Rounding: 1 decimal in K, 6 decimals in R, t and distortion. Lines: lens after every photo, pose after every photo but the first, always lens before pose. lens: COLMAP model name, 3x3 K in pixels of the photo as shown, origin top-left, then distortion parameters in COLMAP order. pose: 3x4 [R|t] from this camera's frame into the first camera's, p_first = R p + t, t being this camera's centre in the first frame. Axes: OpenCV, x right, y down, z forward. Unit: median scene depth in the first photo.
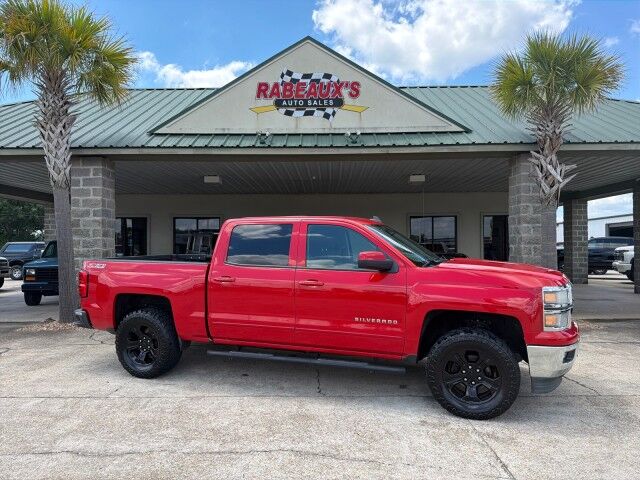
lens RADIAL K [[445.1, 0, 320.6], [0, 445.1, 242.9], [0, 0, 1]] dist [0.051234, -0.079734]
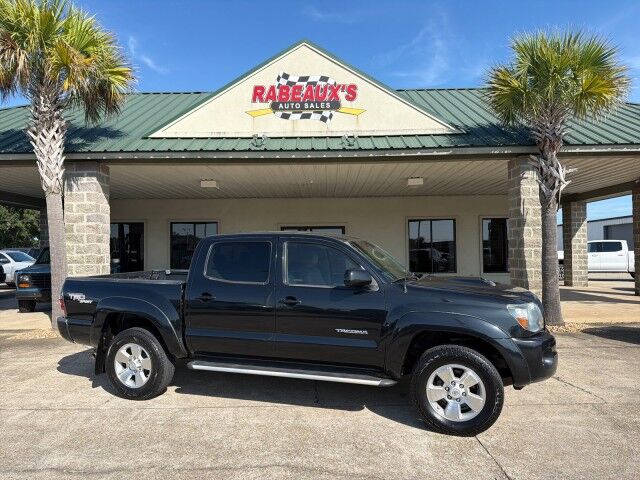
lens RADIAL K [[444.3, 0, 320.5], [0, 444.3, 242.2], [0, 0, 1]] dist [0.051571, -0.070787]
pose [[0.999976, -0.006139, 0.003219, 0.002116], [0.006173, 0.999924, -0.010694, -0.000668], [-0.003153, 0.010714, 0.999938, 0.014924]]
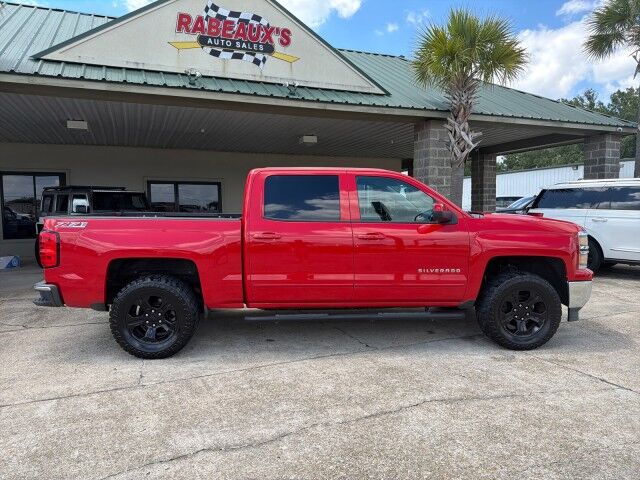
lens RADIAL K [[448.5, 0, 318.7], [0, 448.5, 240.9], [0, 0, 1]] dist [0.012368, -0.023847]
pose [[0.918932, -0.031756, 0.393136, -0.245000], [0.001418, 0.997013, 0.077222, 0.011669], [-0.394414, -0.070404, 0.916232, 0.076195]]
